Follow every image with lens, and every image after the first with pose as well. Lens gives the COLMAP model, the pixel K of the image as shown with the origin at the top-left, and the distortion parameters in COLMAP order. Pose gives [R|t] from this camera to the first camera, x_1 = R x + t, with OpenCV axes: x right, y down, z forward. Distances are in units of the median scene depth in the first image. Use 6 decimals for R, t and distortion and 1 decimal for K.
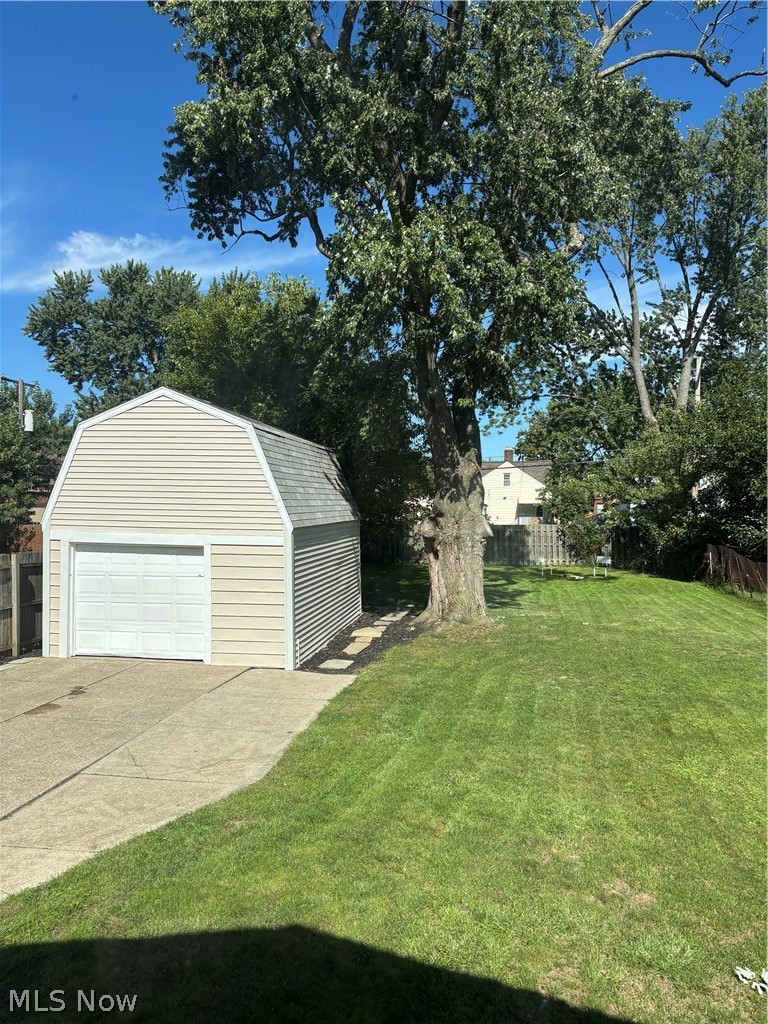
lens RADIAL K [[771.7, 0, 376.2], [0, 771.7, 503.1], [0, 0, 1]] dist [0.036303, -0.028552]
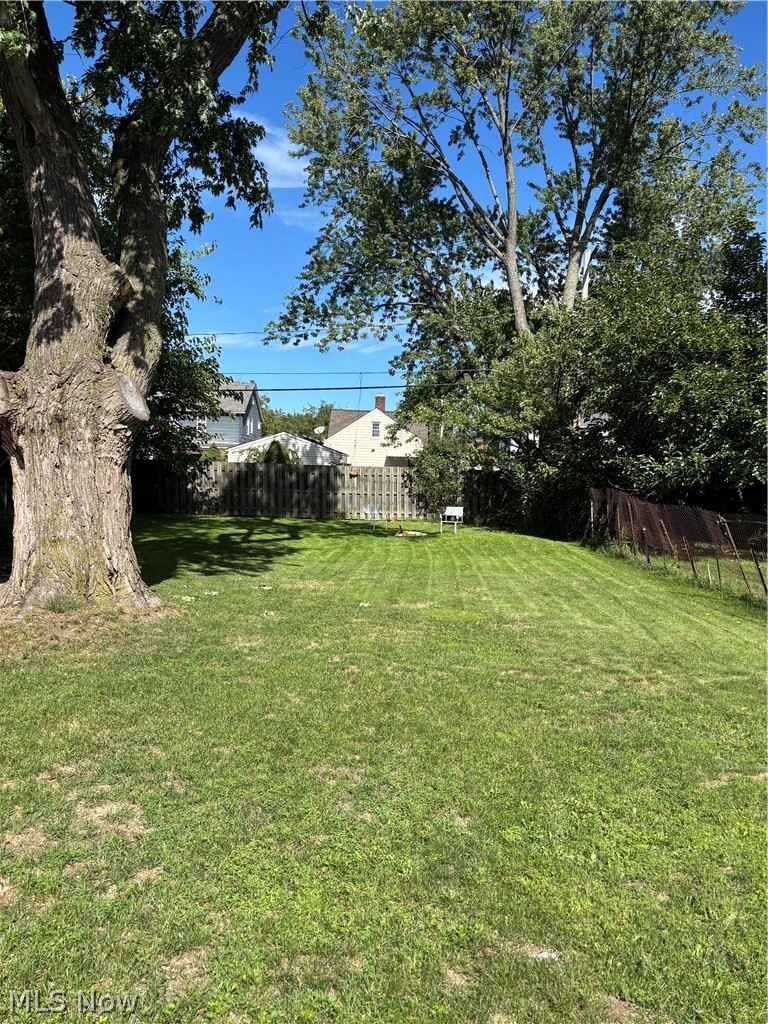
lens RADIAL K [[771.7, 0, 378.0], [0, 771.7, 512.1], [0, 0, 1]] dist [0.036303, -0.028552]
pose [[0.990410, 0.020948, 0.136560, 0.141774], [-0.028456, 0.998175, 0.053262, 0.043186], [-0.135195, -0.056637, 0.989199, 0.328162]]
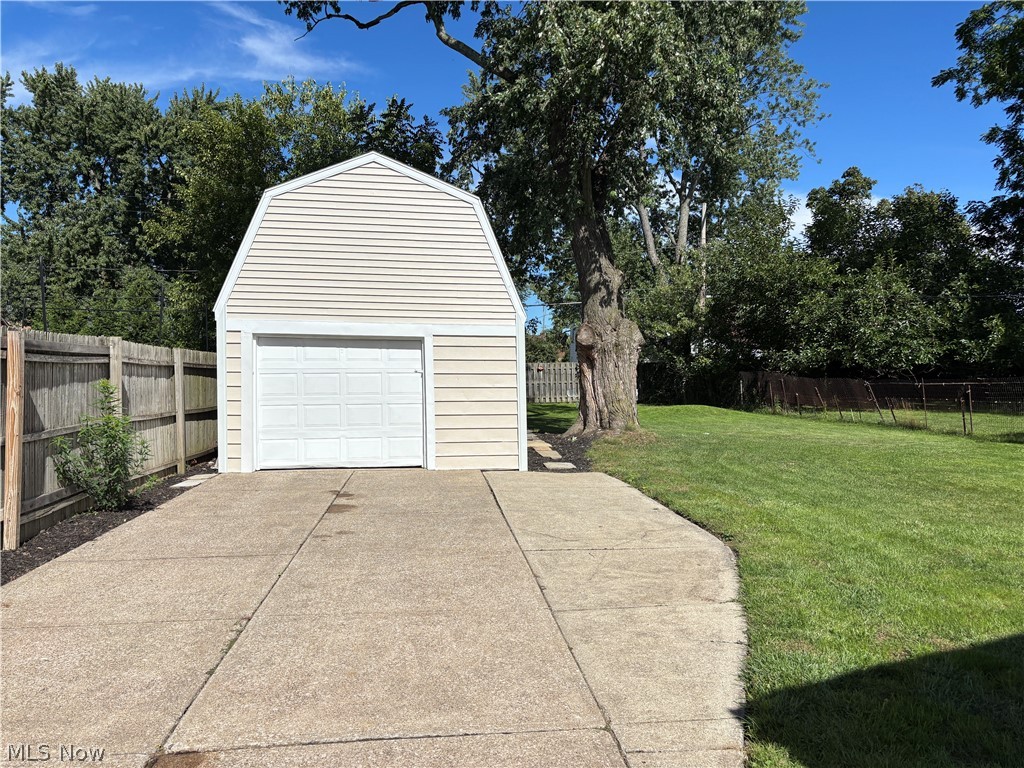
lens RADIAL K [[771.7, 0, 514.3], [0, 771.7, 380.1], [0, 0, 1]] dist [0.036303, -0.028552]
pose [[0.956957, -0.010797, 0.290029, -0.187972], [0.006141, 0.999837, 0.016960, 0.044745], [-0.290165, -0.014449, 0.956867, 0.062806]]
